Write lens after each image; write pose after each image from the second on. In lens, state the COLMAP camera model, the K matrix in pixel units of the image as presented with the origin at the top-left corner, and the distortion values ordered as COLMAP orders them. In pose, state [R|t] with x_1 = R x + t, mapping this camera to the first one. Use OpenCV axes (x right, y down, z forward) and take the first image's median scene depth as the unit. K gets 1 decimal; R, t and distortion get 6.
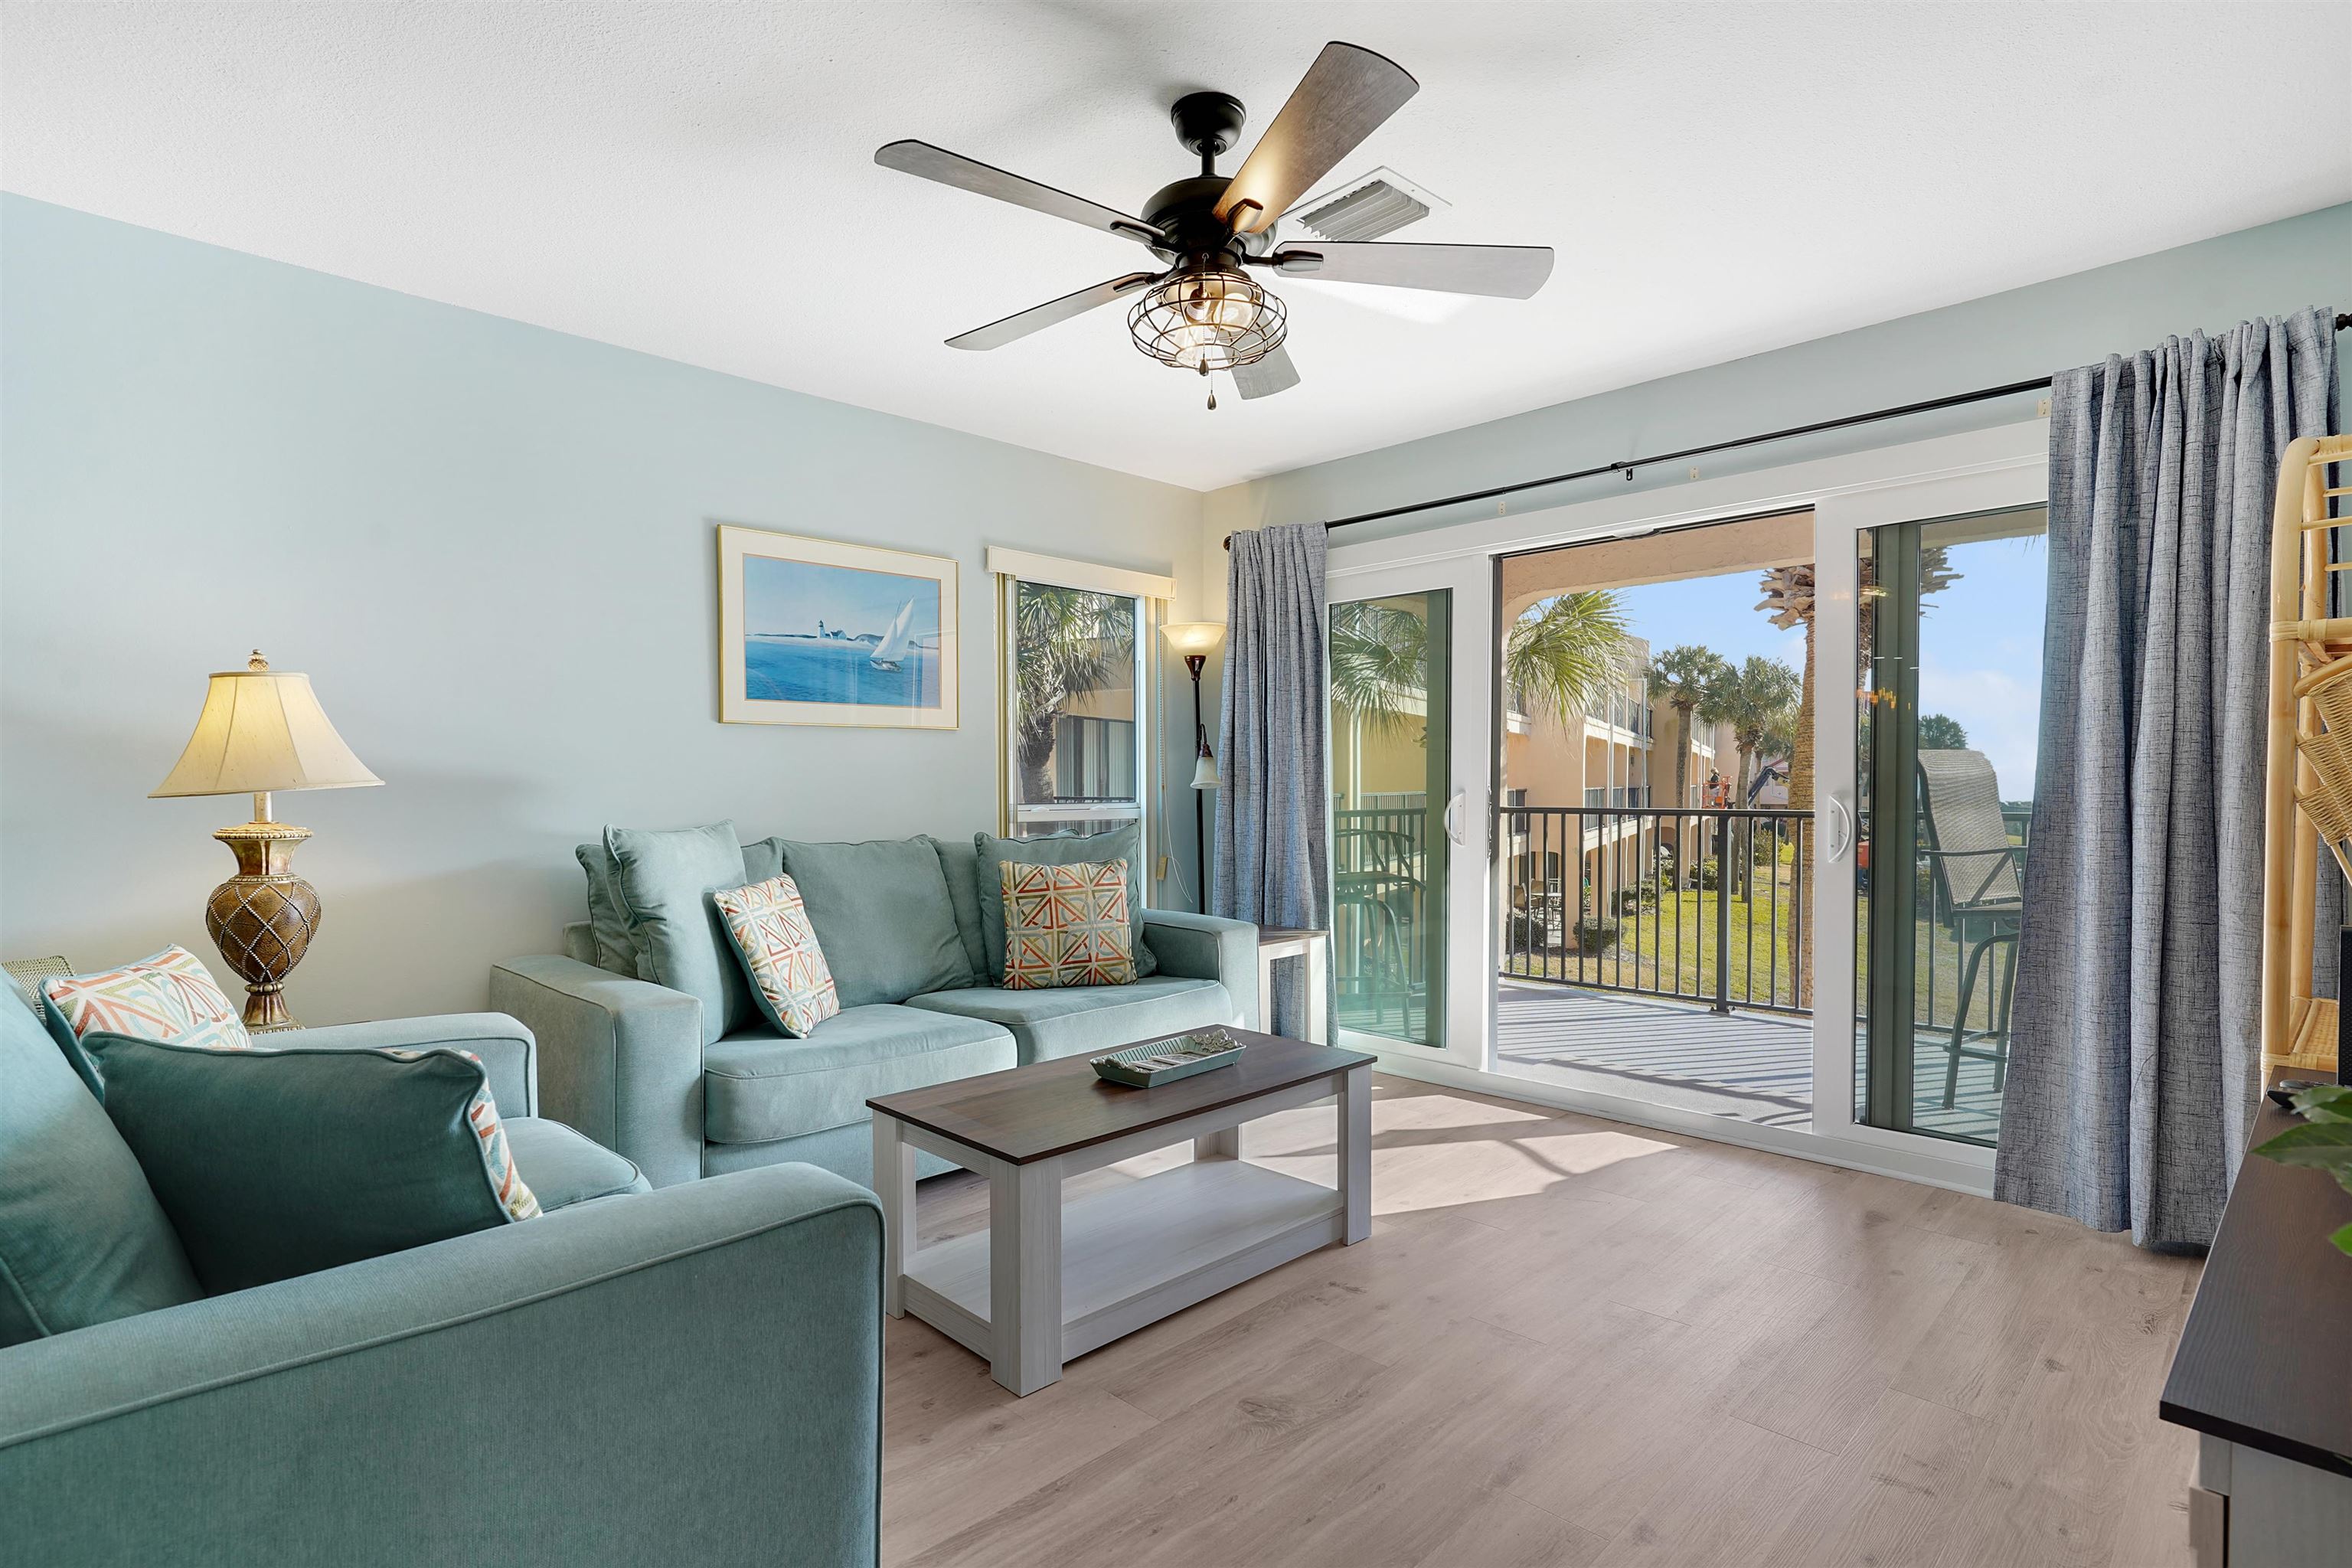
lens RADIAL K [[1148.6, 0, 1191.4], [0, 1148.6, 819.7], [0, 0, 1]] dist [-0.007775, 0.006216]
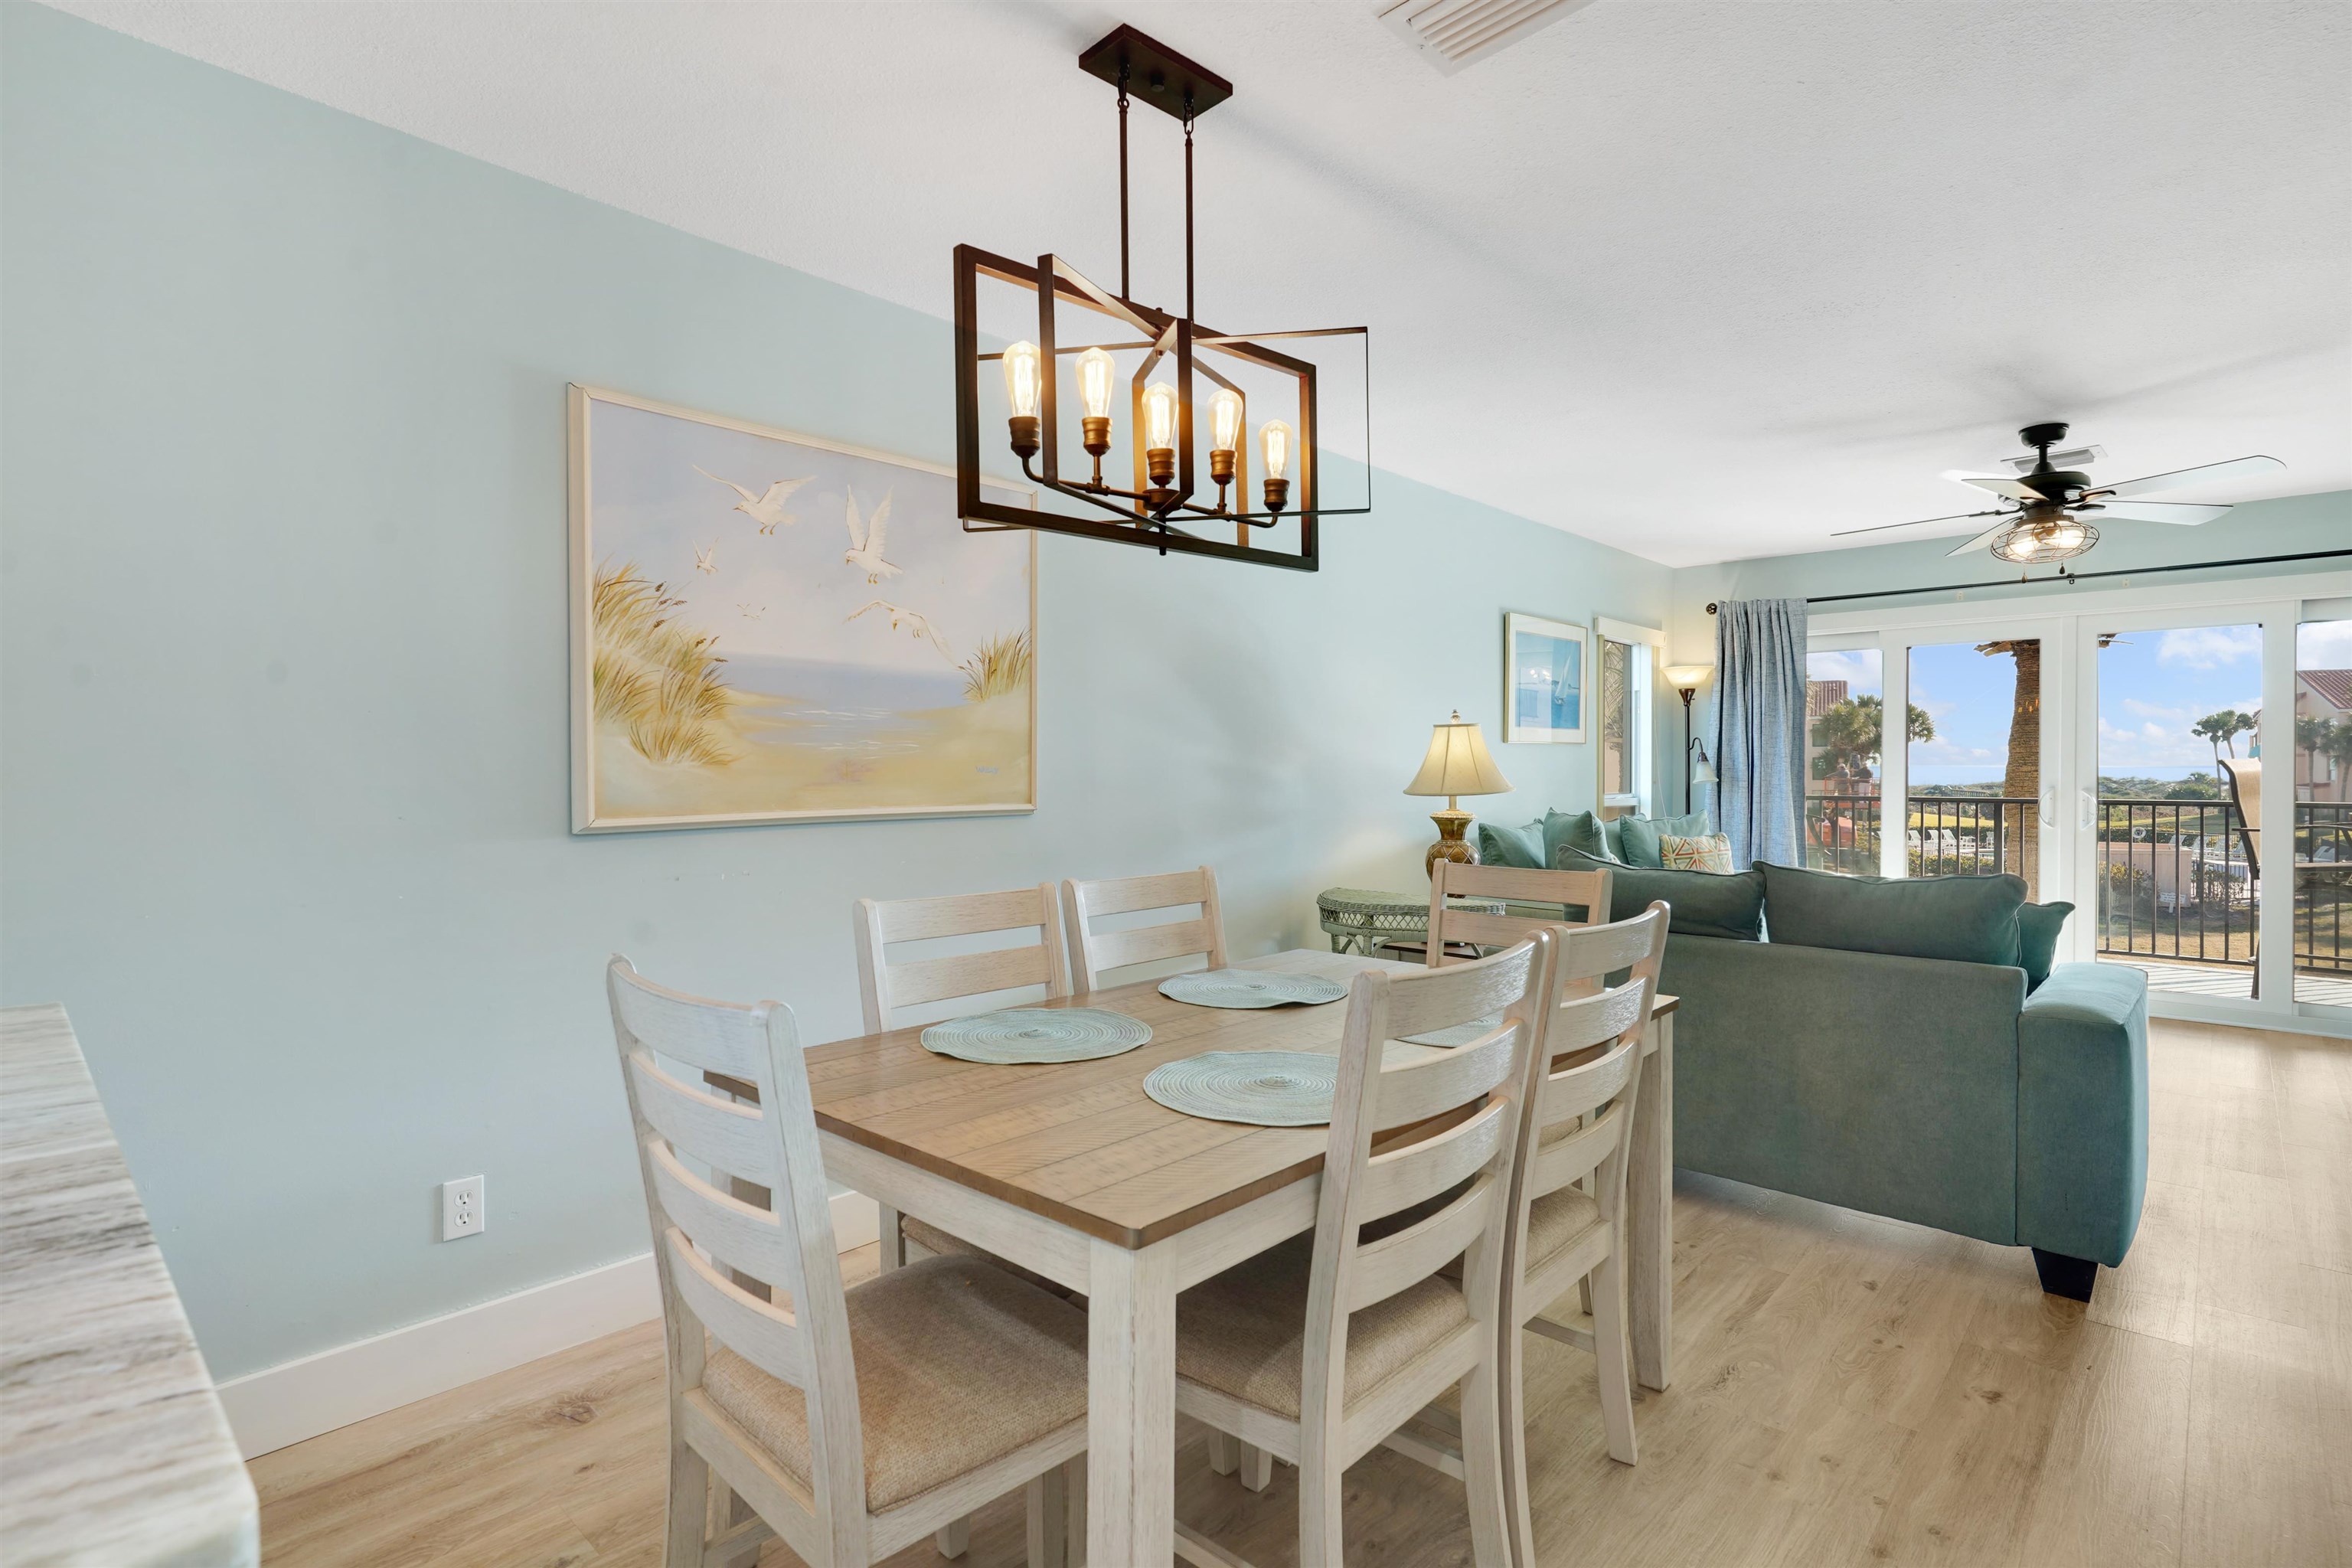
lens RADIAL K [[1148.6, 0, 1176.8], [0, 1148.6, 775.0], [0, 0, 1]] dist [-0.007775, 0.006216]
pose [[0.999373, 0.002125, 0.035344, -0.668187], [-0.001309, 0.999732, -0.023106, -0.004510], [-0.035384, 0.023045, 0.999108, -0.369814]]
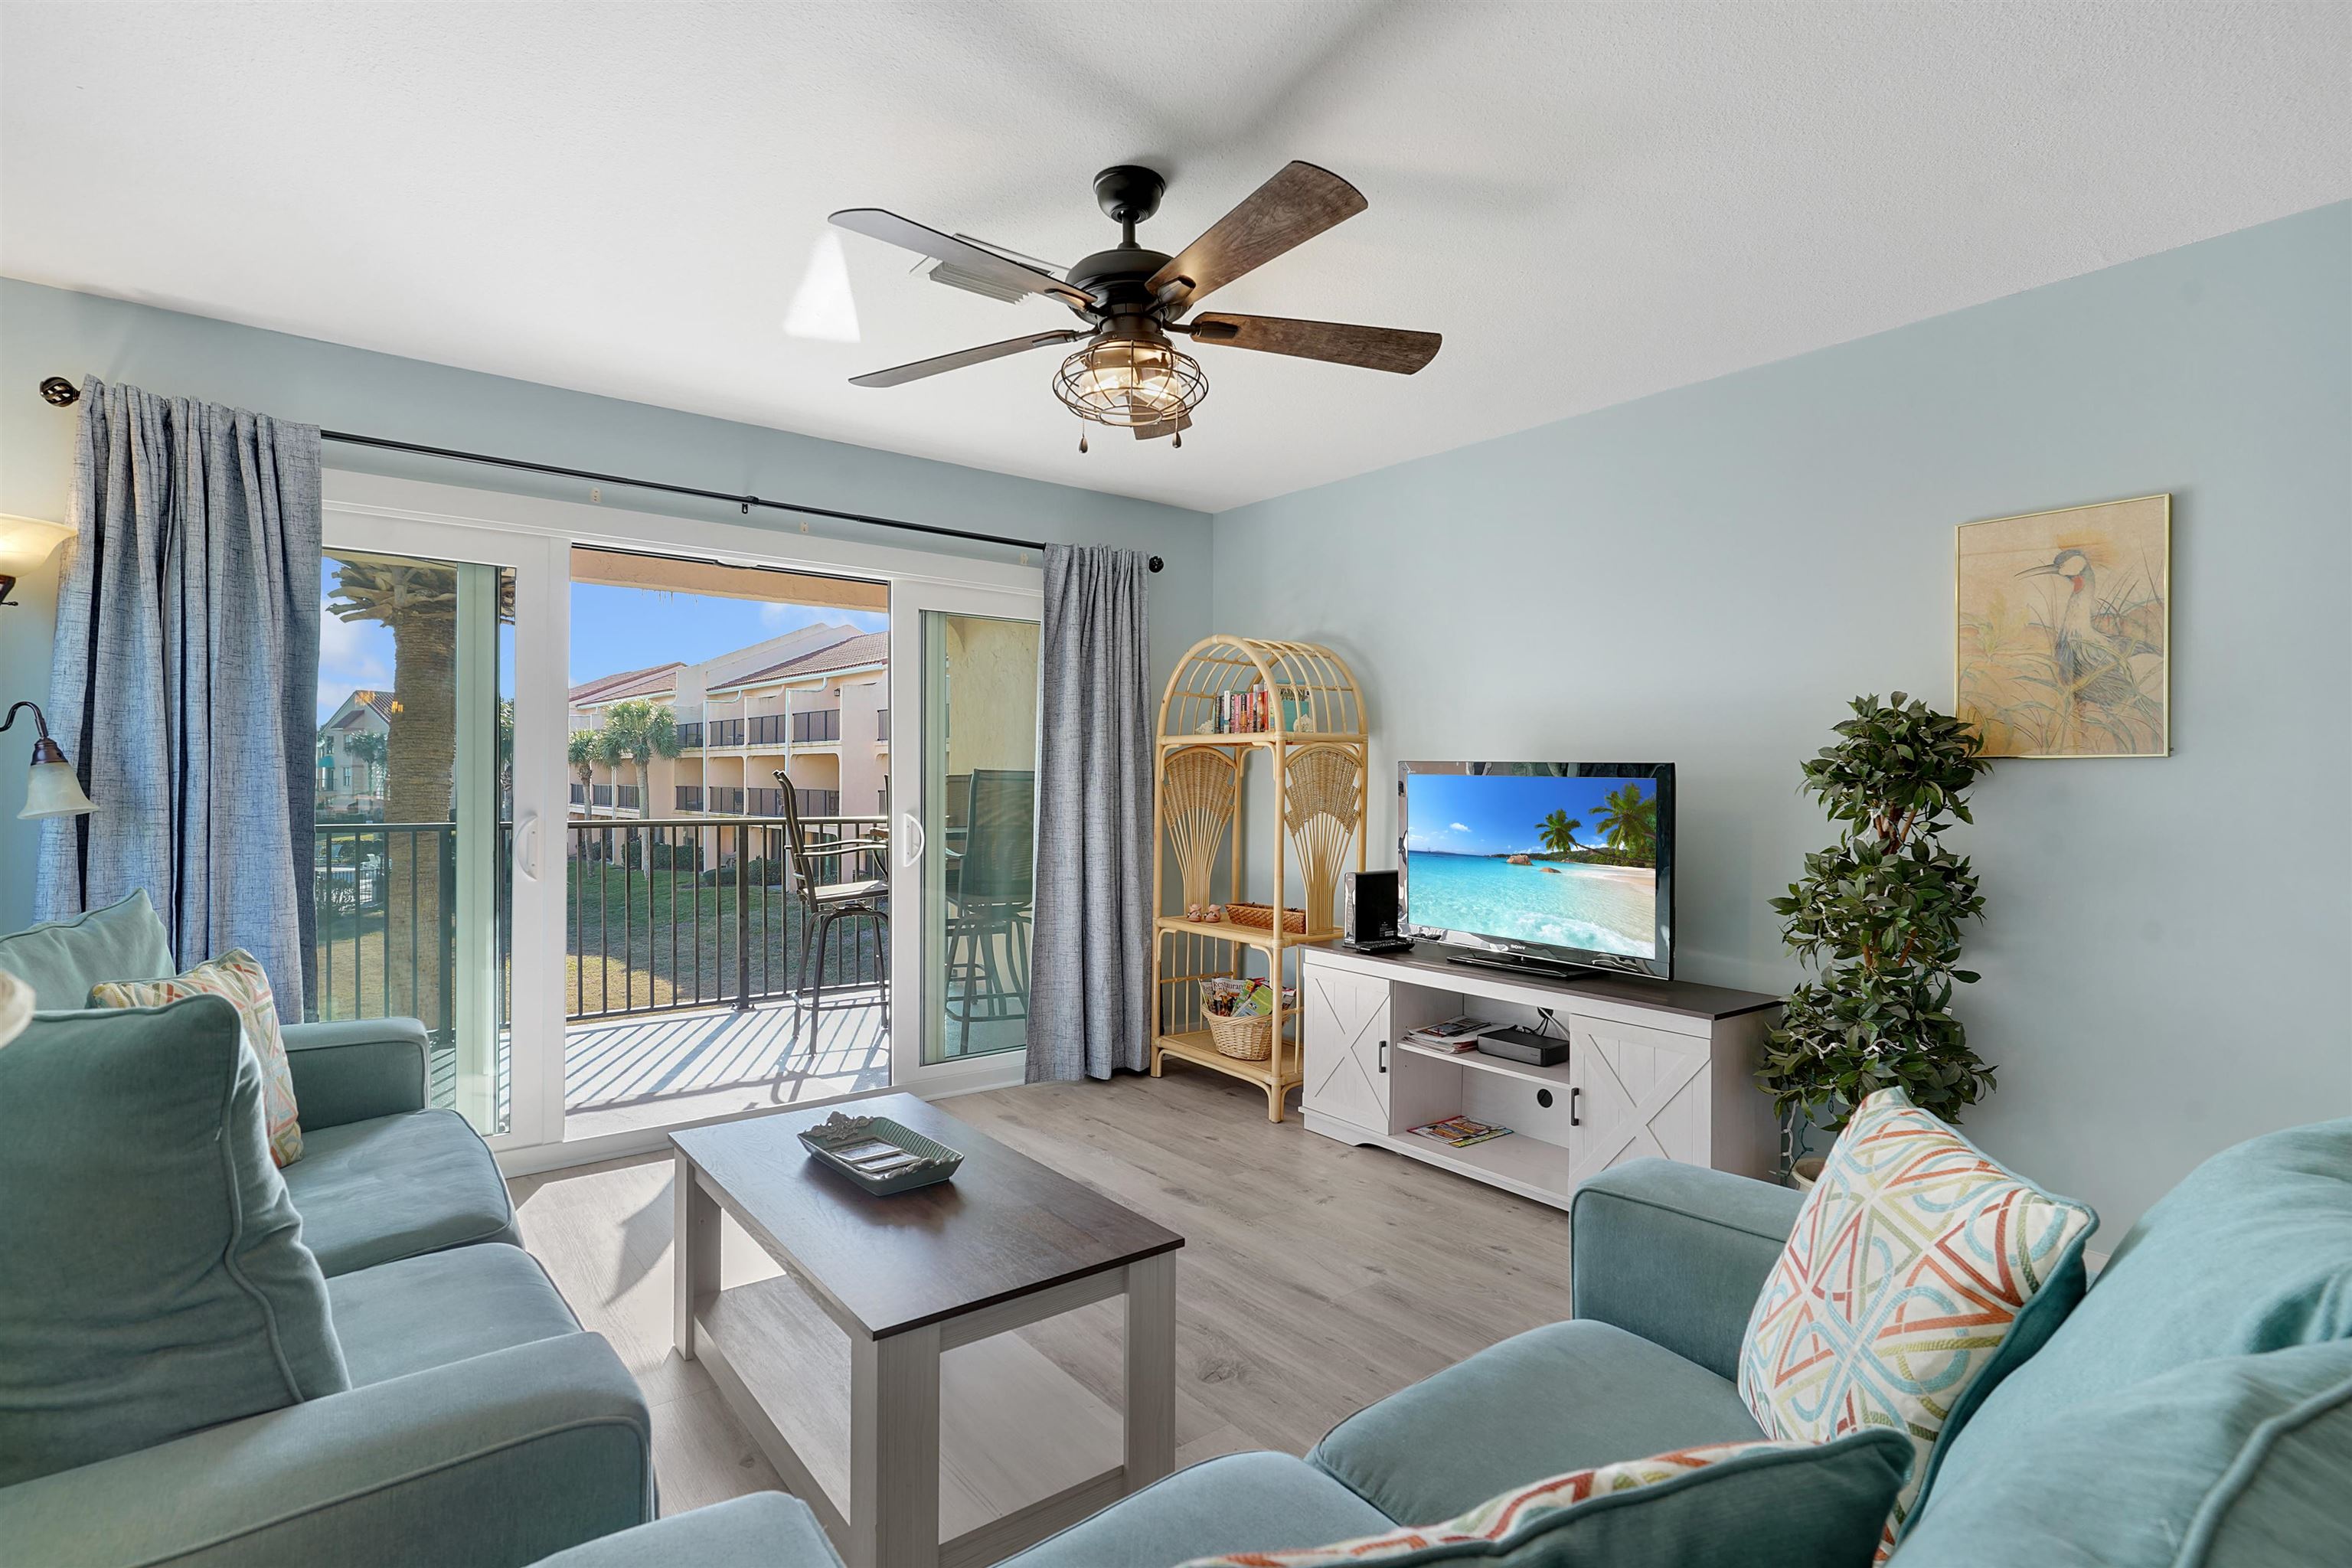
lens RADIAL K [[1148.6, 0, 1158.4], [0, 1148.6, 768.4], [0, 0, 1]] dist [-0.007775, 0.006216]
pose [[0.133629, 0.015913, 0.990904, -0.463078], [0.021798, 0.999582, -0.018992, -0.027851], [-0.990792, 0.024137, 0.133227, 0.381339]]
